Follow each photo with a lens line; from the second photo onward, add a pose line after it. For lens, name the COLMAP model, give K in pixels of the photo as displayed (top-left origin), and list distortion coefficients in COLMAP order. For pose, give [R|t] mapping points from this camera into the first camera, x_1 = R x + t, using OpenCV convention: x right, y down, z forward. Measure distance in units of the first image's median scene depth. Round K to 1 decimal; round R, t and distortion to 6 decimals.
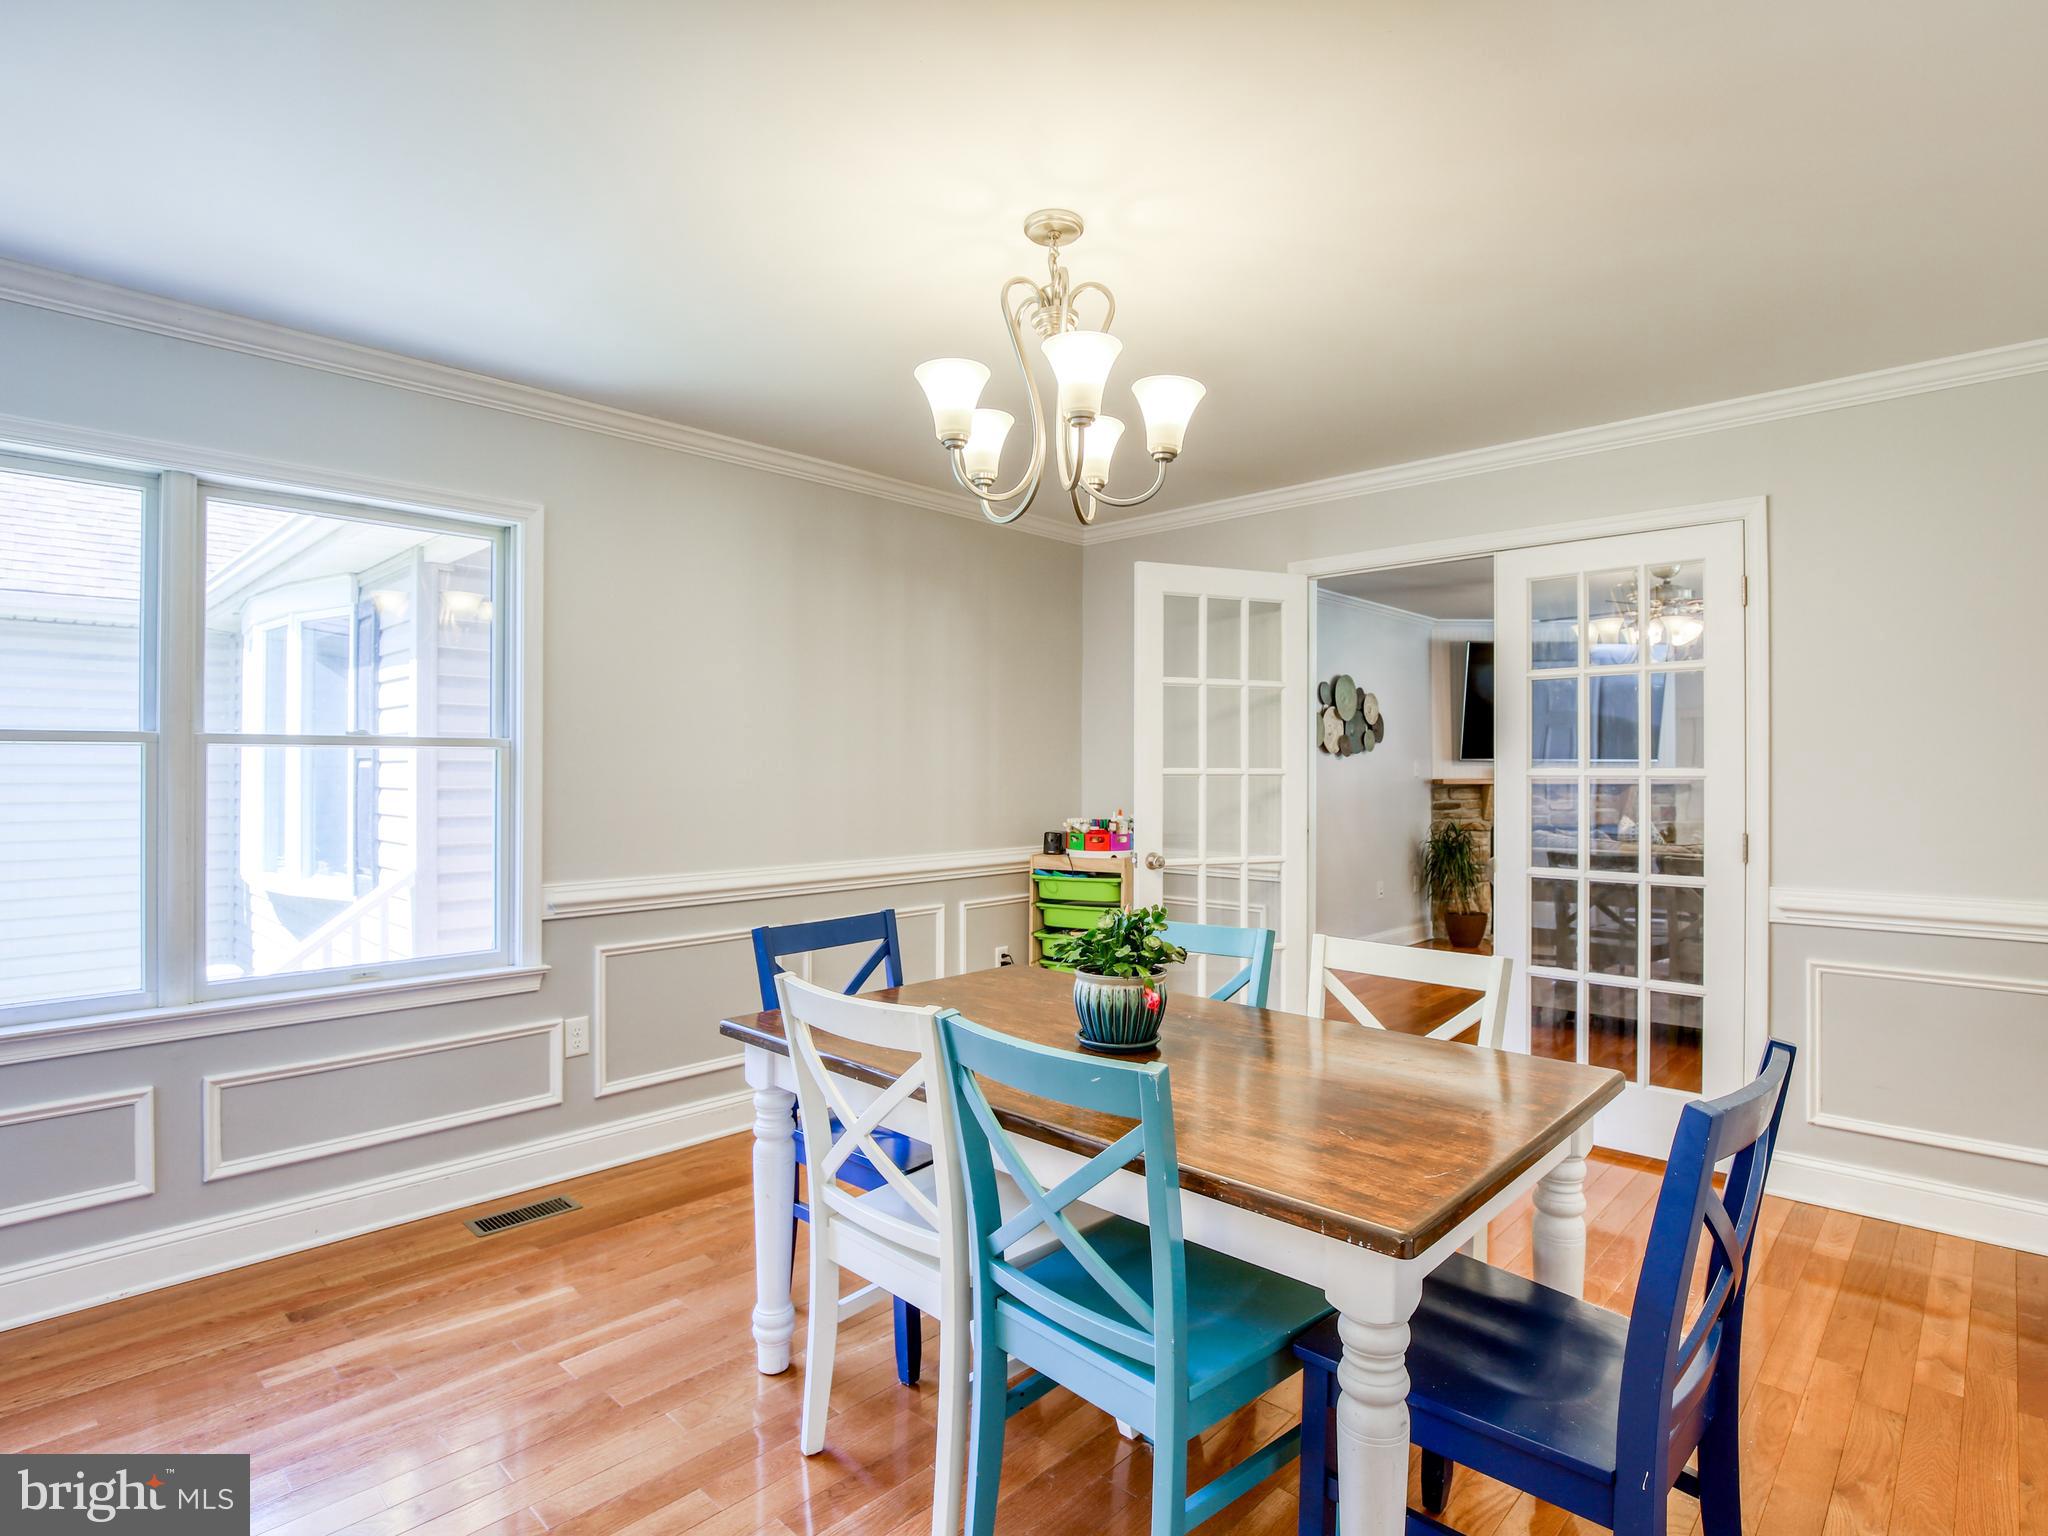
lens RADIAL K [[1072.7, 0, 1029.0], [0, 1072.7, 760.7], [0, 0, 1]] dist [-0.043141, 0.011525]
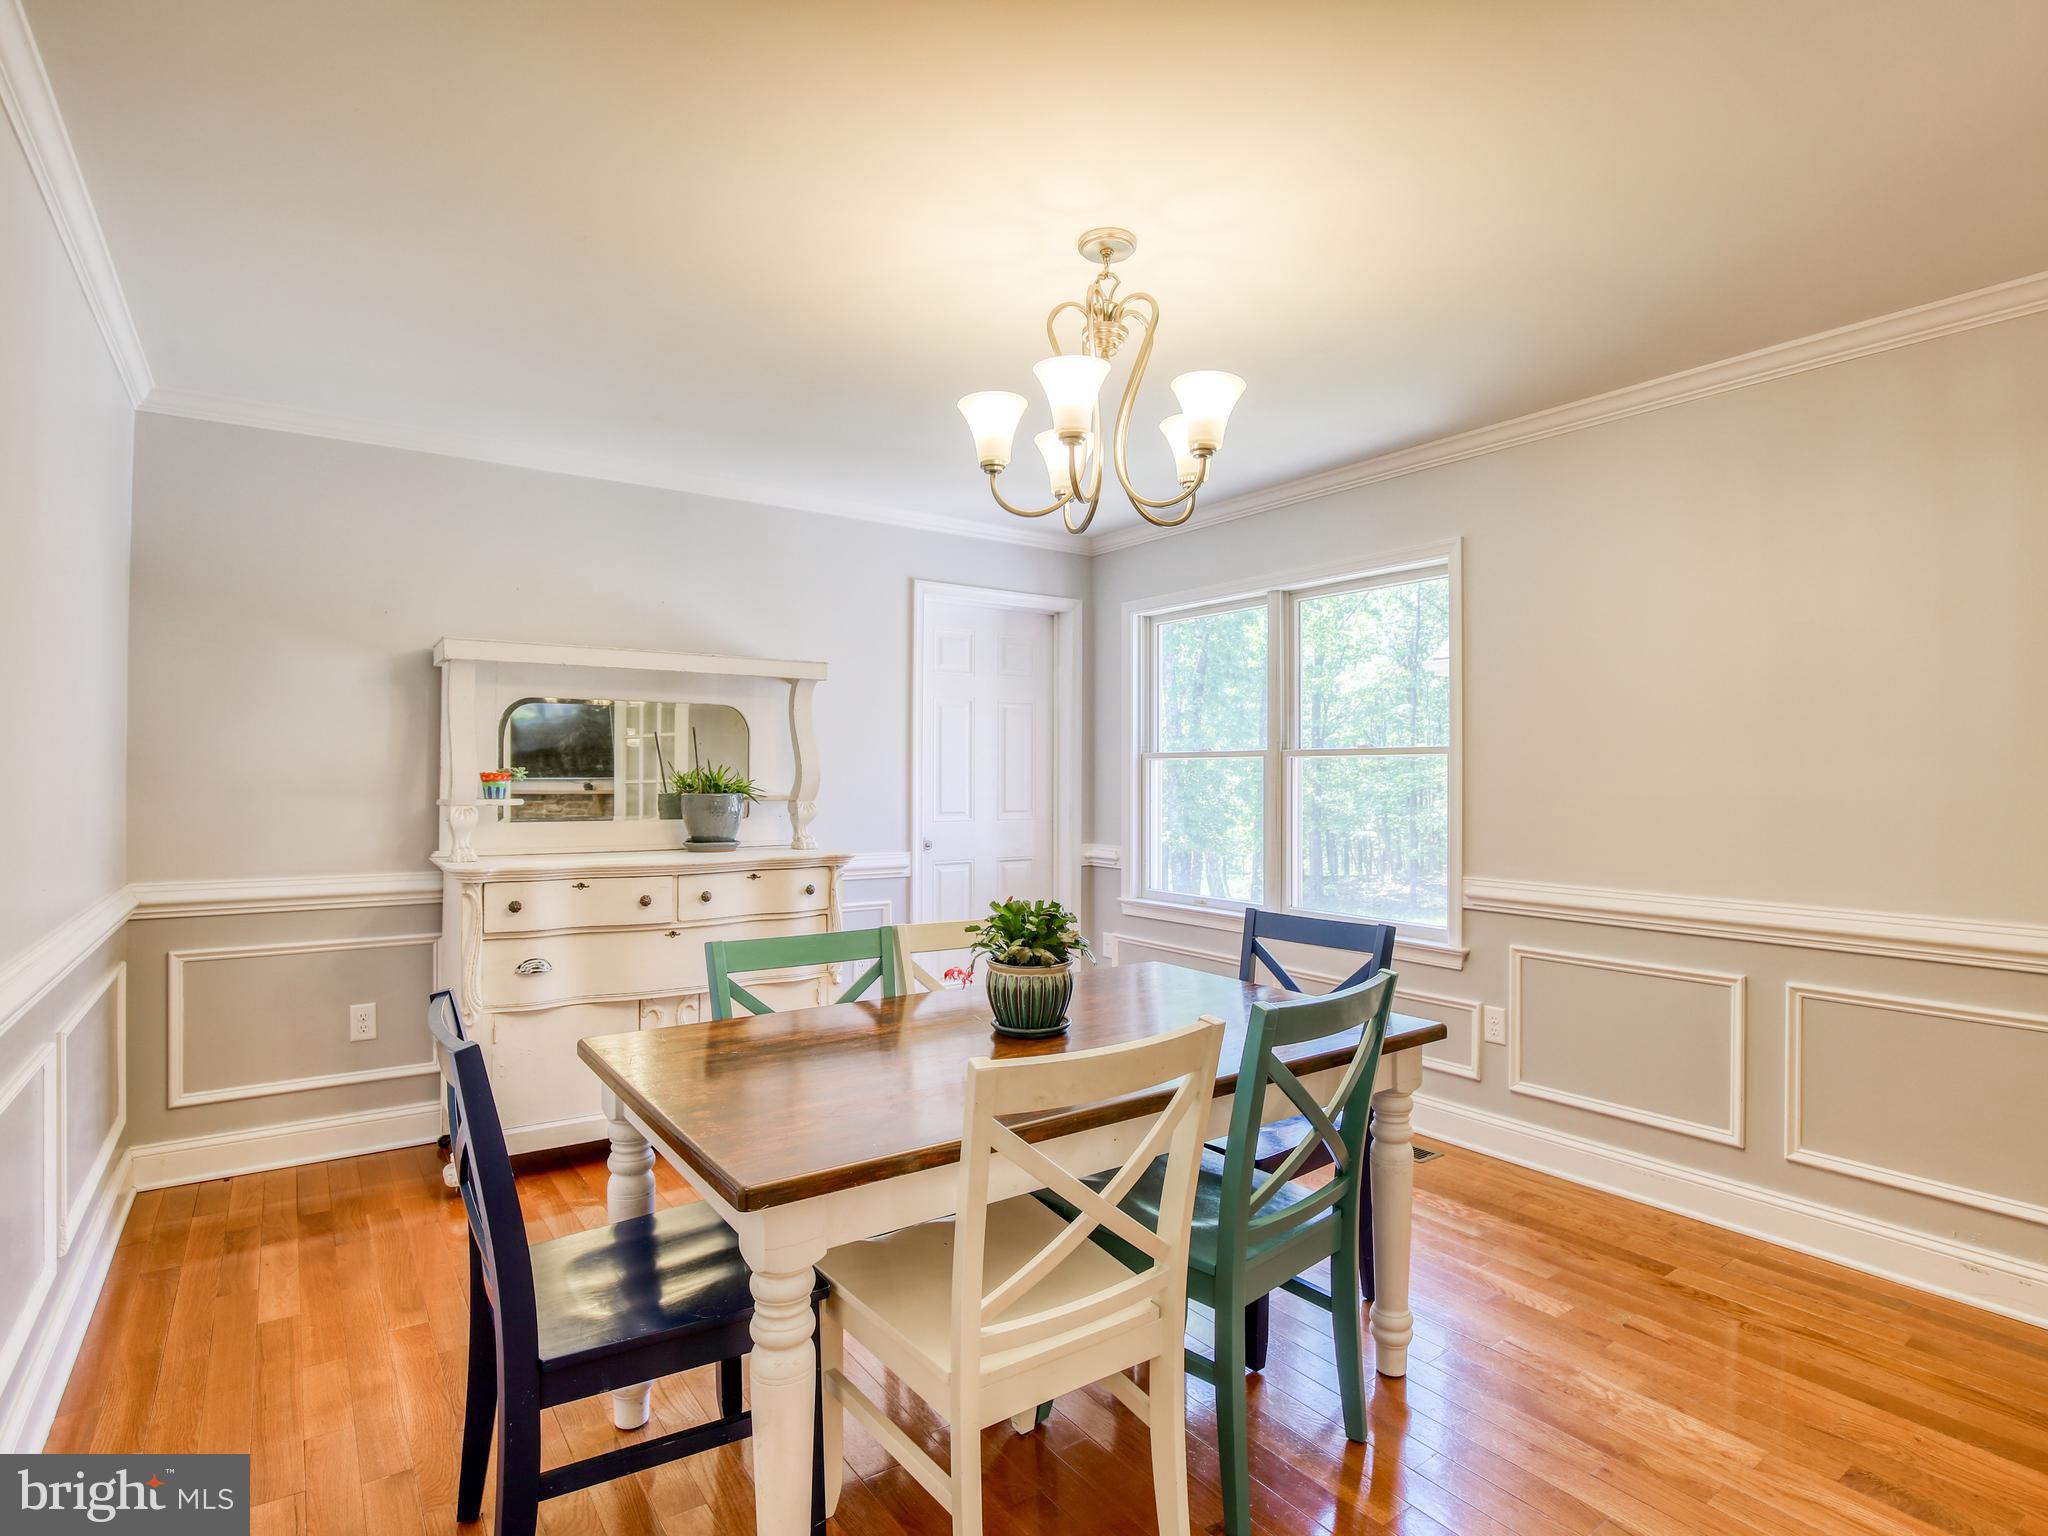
lens RADIAL K [[1072.7, 0, 1029.0], [0, 1072.7, 760.7], [0, 0, 1]] dist [-0.043141, 0.011525]
pose [[-0.208996, -0.011225, -0.977852, 0.711146], [0.002430, 0.999925, -0.011998, 0.006831], [0.977914, -0.004884, -0.208953, 0.764077]]
